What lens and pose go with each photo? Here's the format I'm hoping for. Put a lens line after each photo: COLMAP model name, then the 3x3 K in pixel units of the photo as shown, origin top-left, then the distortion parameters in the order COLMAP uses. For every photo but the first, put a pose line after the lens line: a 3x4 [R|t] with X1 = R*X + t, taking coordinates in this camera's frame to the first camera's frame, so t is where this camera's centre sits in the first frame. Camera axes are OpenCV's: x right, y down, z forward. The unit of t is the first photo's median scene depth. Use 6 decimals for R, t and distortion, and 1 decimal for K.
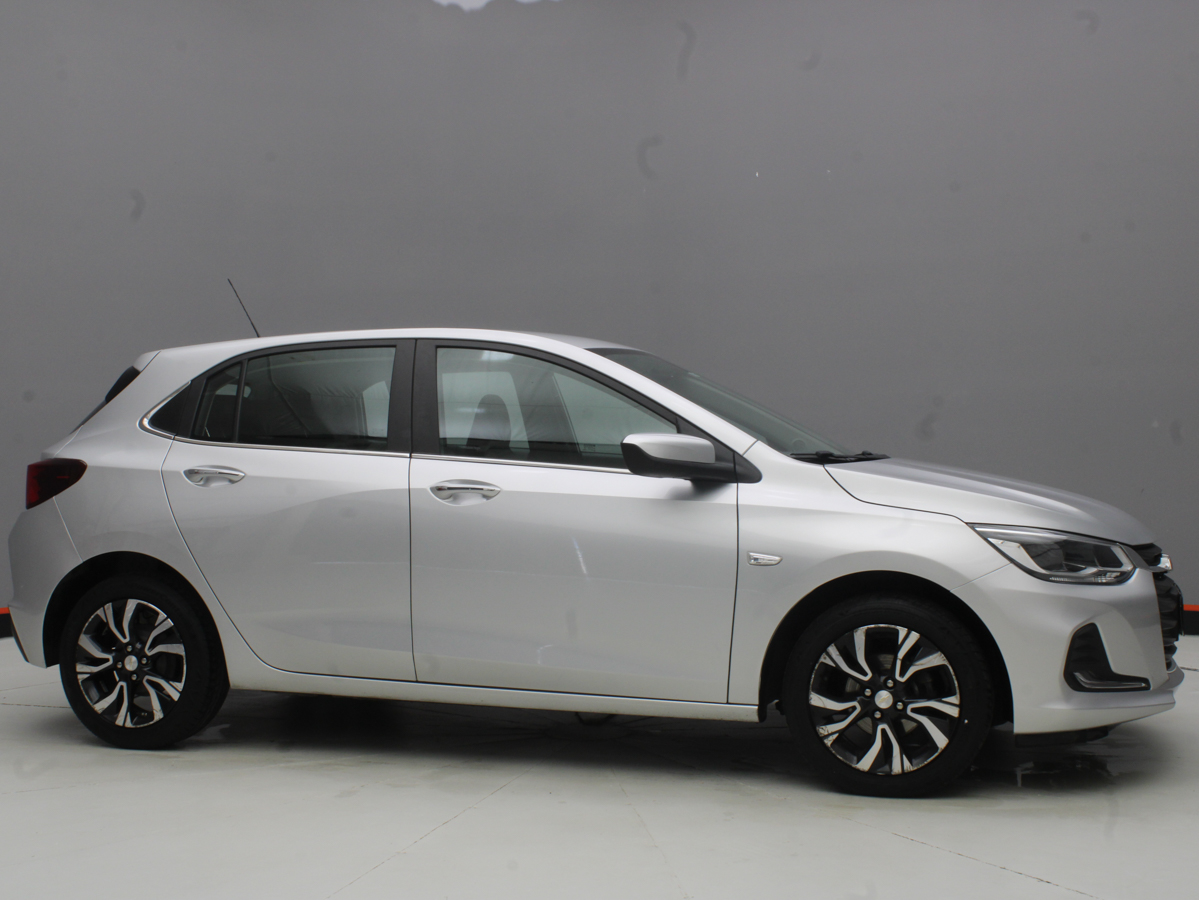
lens RADIAL K [[1664.3, 0, 573.7], [0, 1664.3, 447.7], [0, 0, 1]] dist [-0.096816, 0.040583]
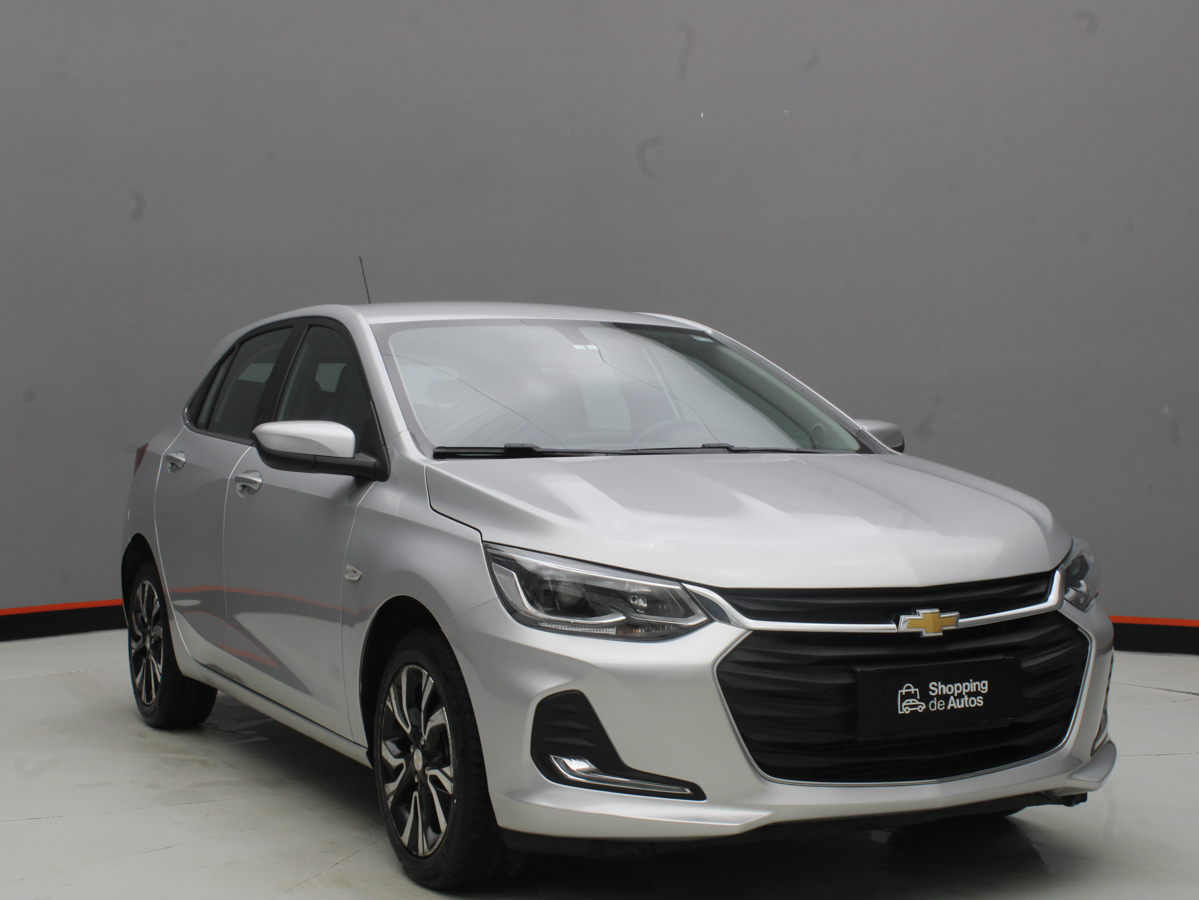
lens RADIAL K [[1908.7, 0, 599.5], [0, 1908.7, 450.0], [0, 0, 1]] dist [-0.020822, -0.030339]
pose [[0.712282, 0.014528, -0.701743, 0.866157], [-0.003237, 0.999843, 0.017414, -0.011869], [0.701886, -0.010132, 0.712217, 0.403642]]
